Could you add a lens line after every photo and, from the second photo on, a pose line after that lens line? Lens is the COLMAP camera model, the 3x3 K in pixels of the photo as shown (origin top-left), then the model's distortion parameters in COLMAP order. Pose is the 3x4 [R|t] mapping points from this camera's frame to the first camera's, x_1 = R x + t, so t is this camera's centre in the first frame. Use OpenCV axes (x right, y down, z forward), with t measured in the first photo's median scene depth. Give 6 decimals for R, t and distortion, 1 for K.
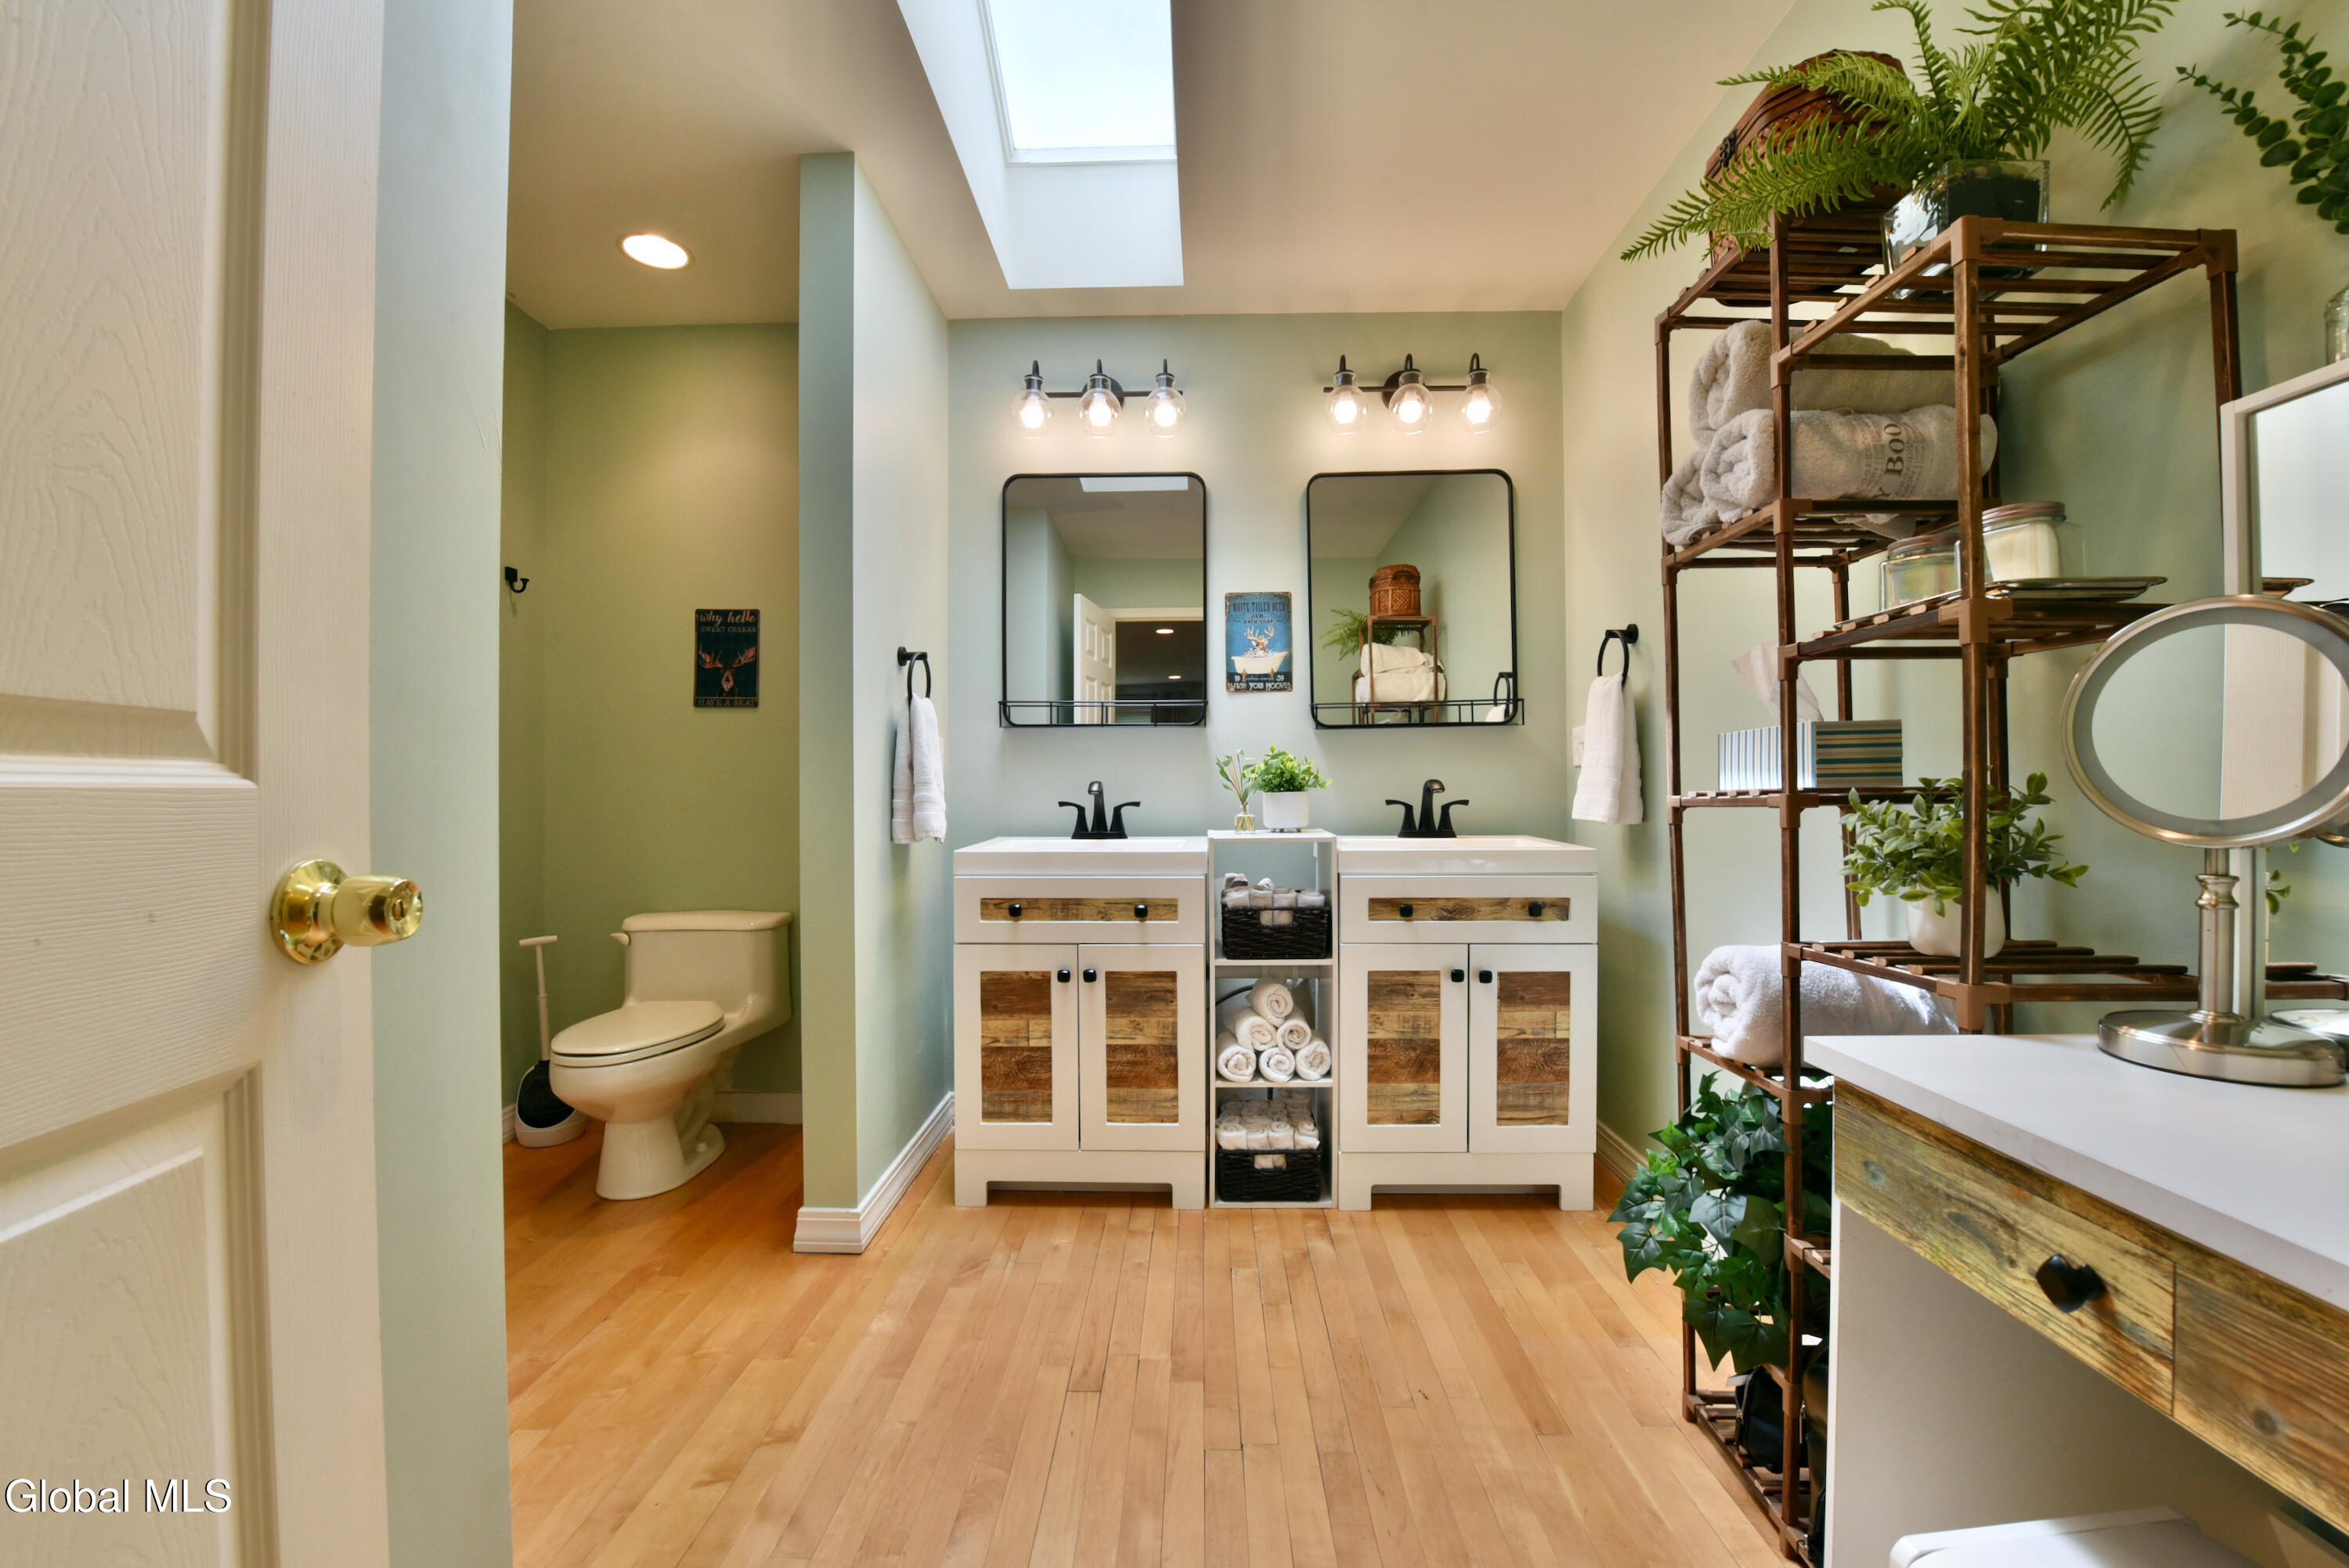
lens RADIAL K [[938.9, 0, 1179.0], [0, 938.9, 786.9], [0, 0, 1]] dist [-0.013281, -0.003497]
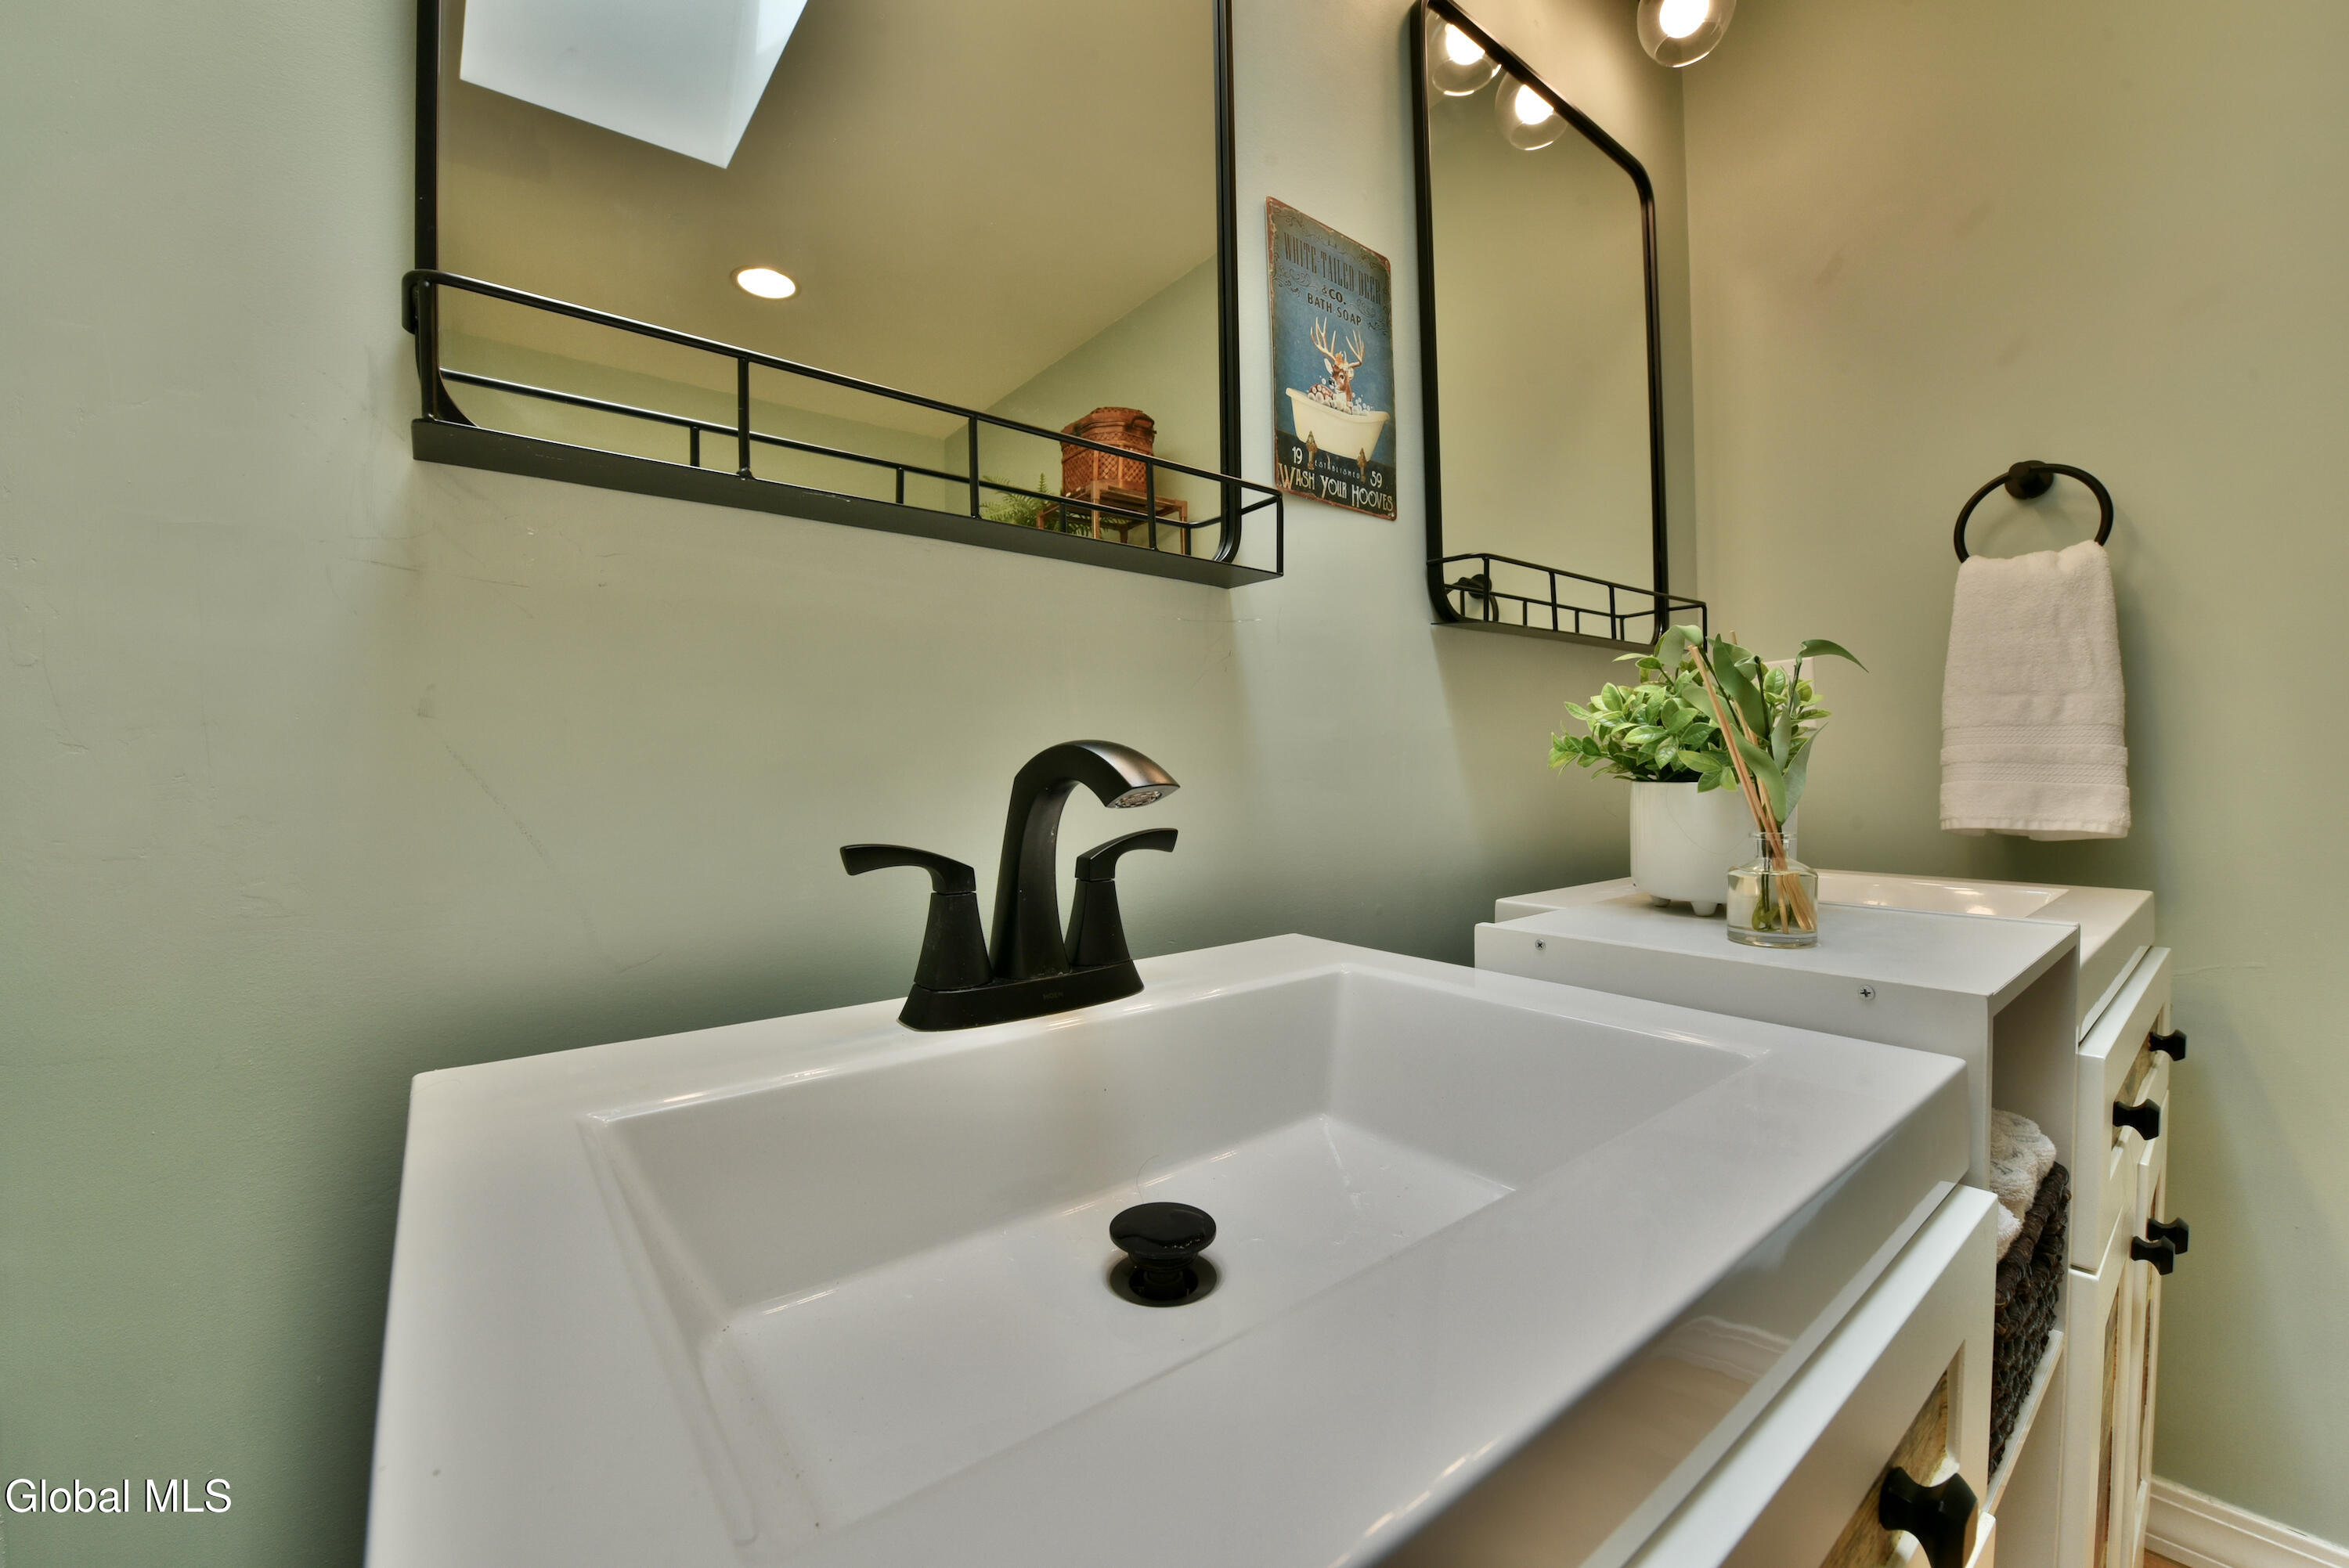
lens RADIAL K [[938.9, 0, 1179.0], [0, 938.9, 786.9], [0, 0, 1]] dist [-0.013281, -0.003497]
pose [[0.765484, -0.012242, 0.643338, -0.237527], [0.005000, 0.999902, 0.013078, 0.000636], [-0.643435, -0.006794, 0.765471, 0.945774]]
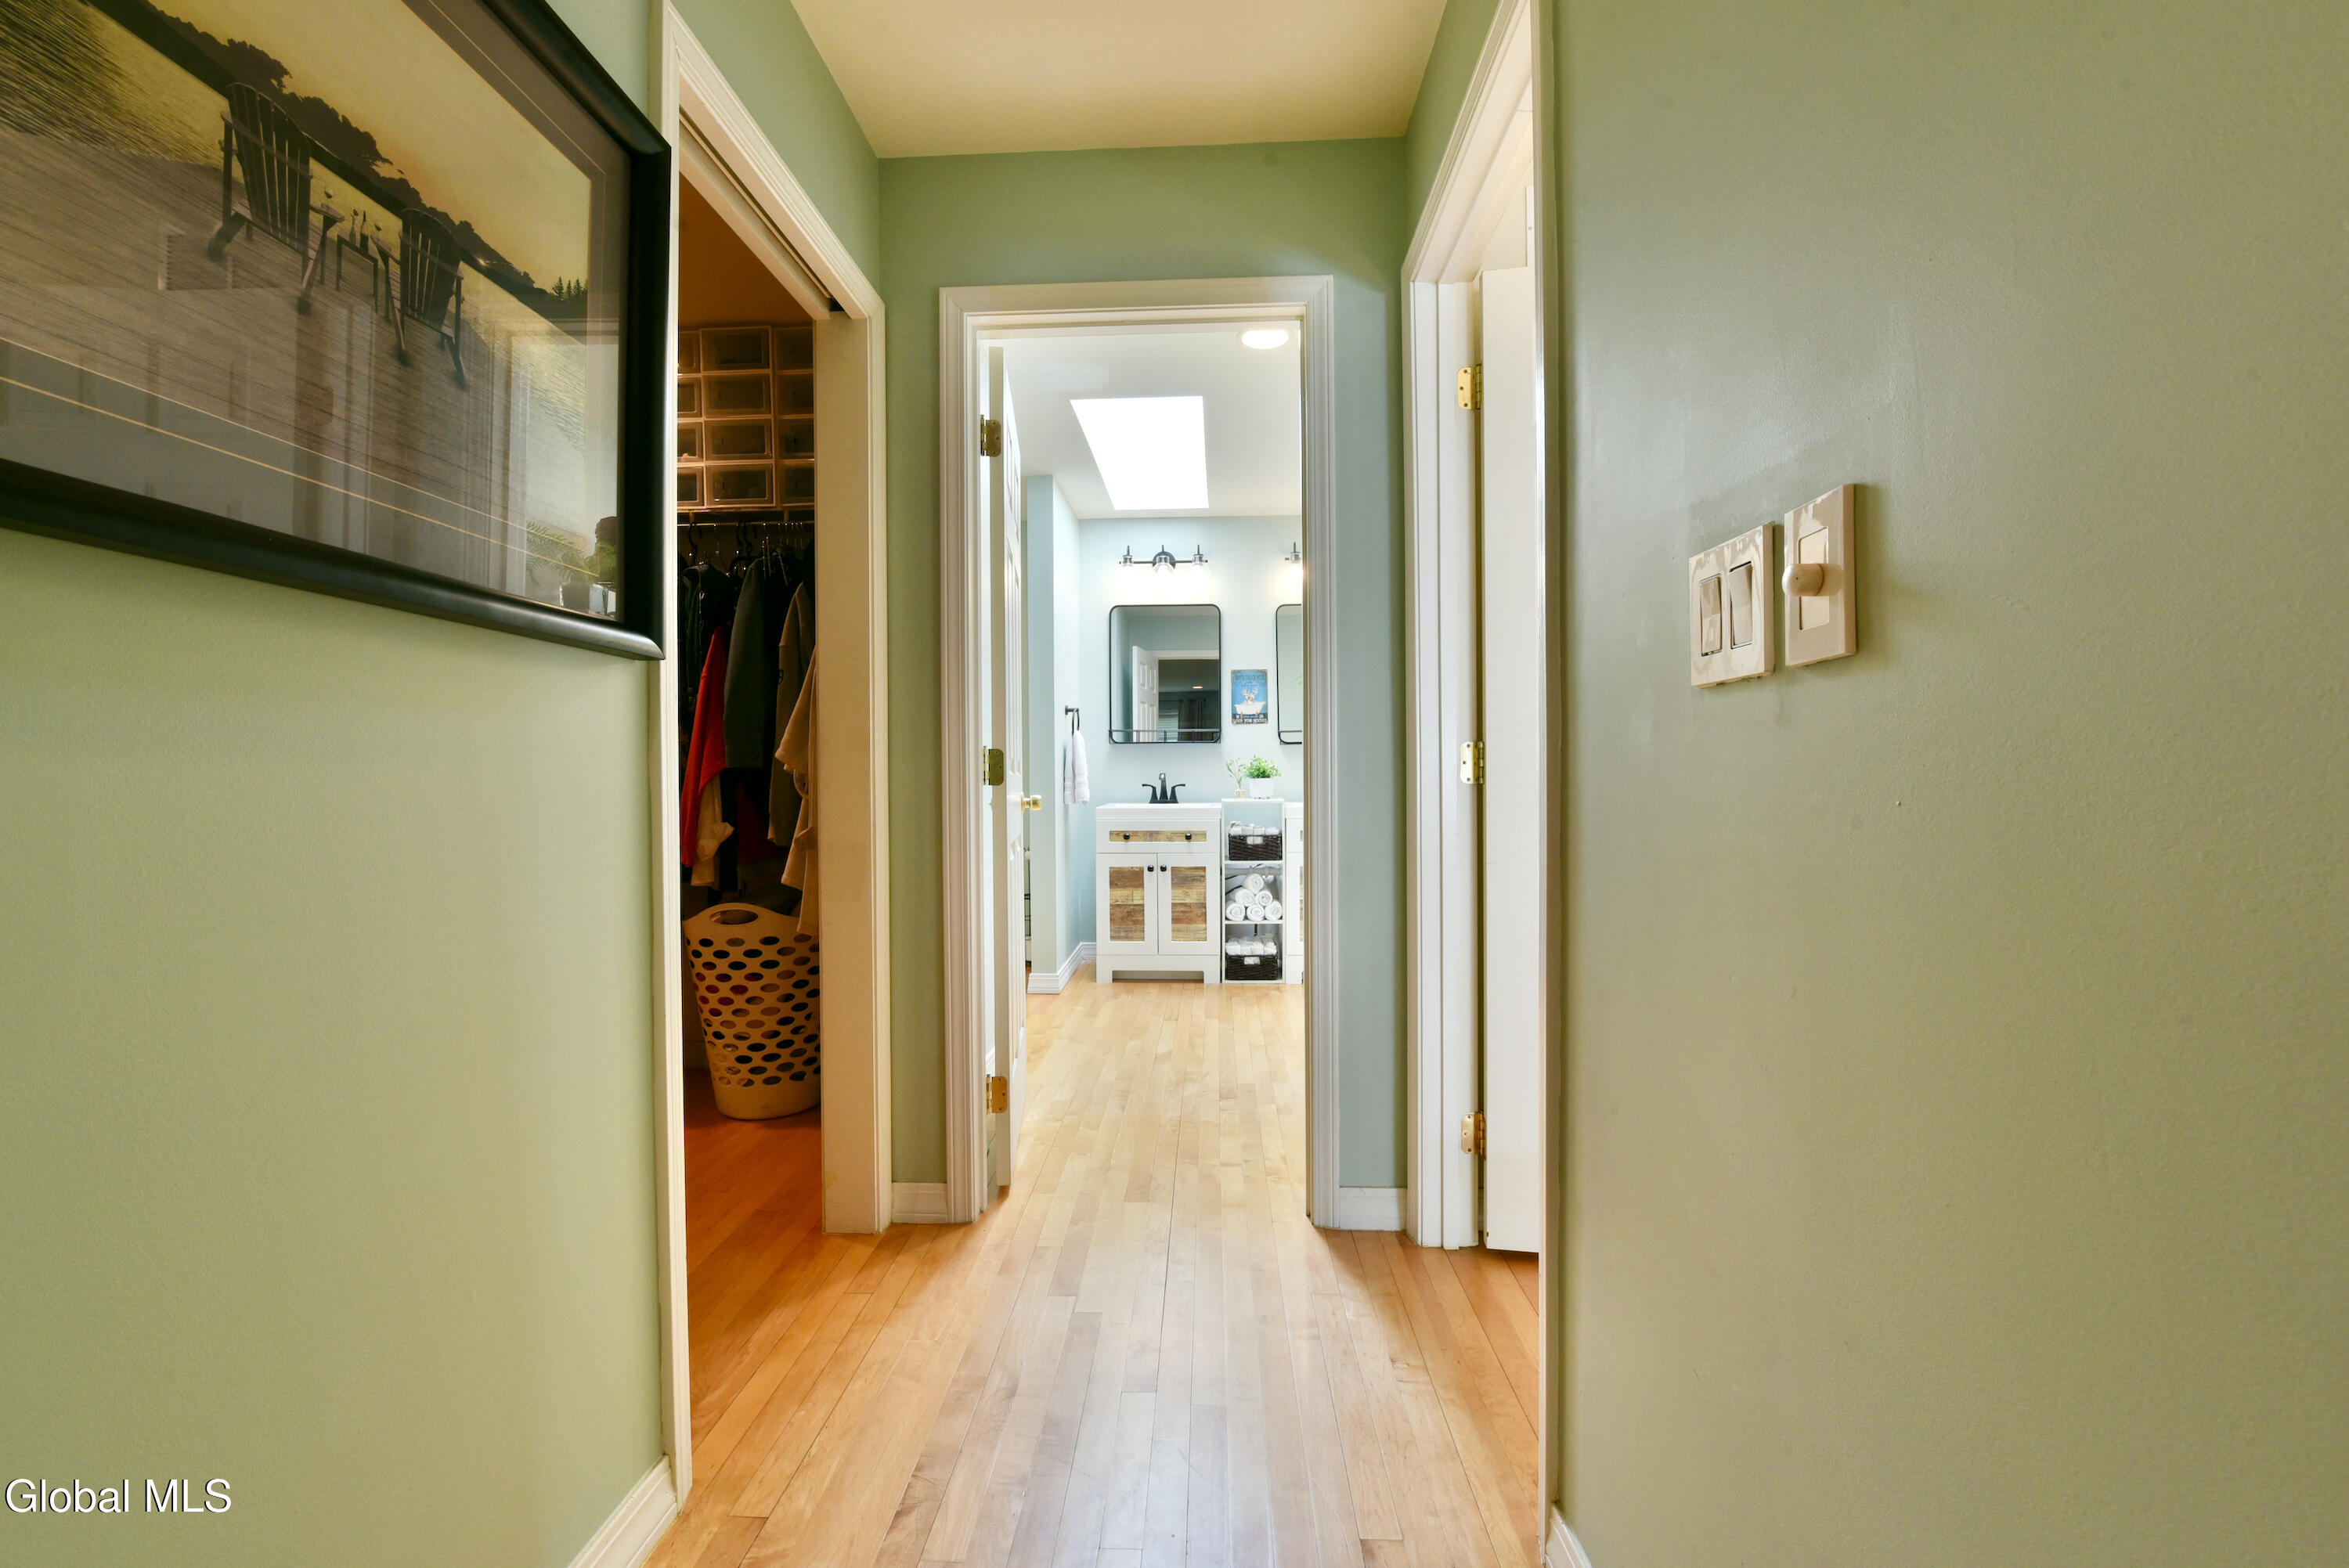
lens RADIAL K [[938.9, 0, 1179.0], [0, 938.9, 786.9], [0, 0, 1]] dist [-0.013281, -0.003497]
pose [[0.999773, -0.002334, -0.021163, -0.016932], [0.002515, 0.999961, 0.008515, 0.006295], [0.021142, -0.008566, 0.999740, -1.016966]]
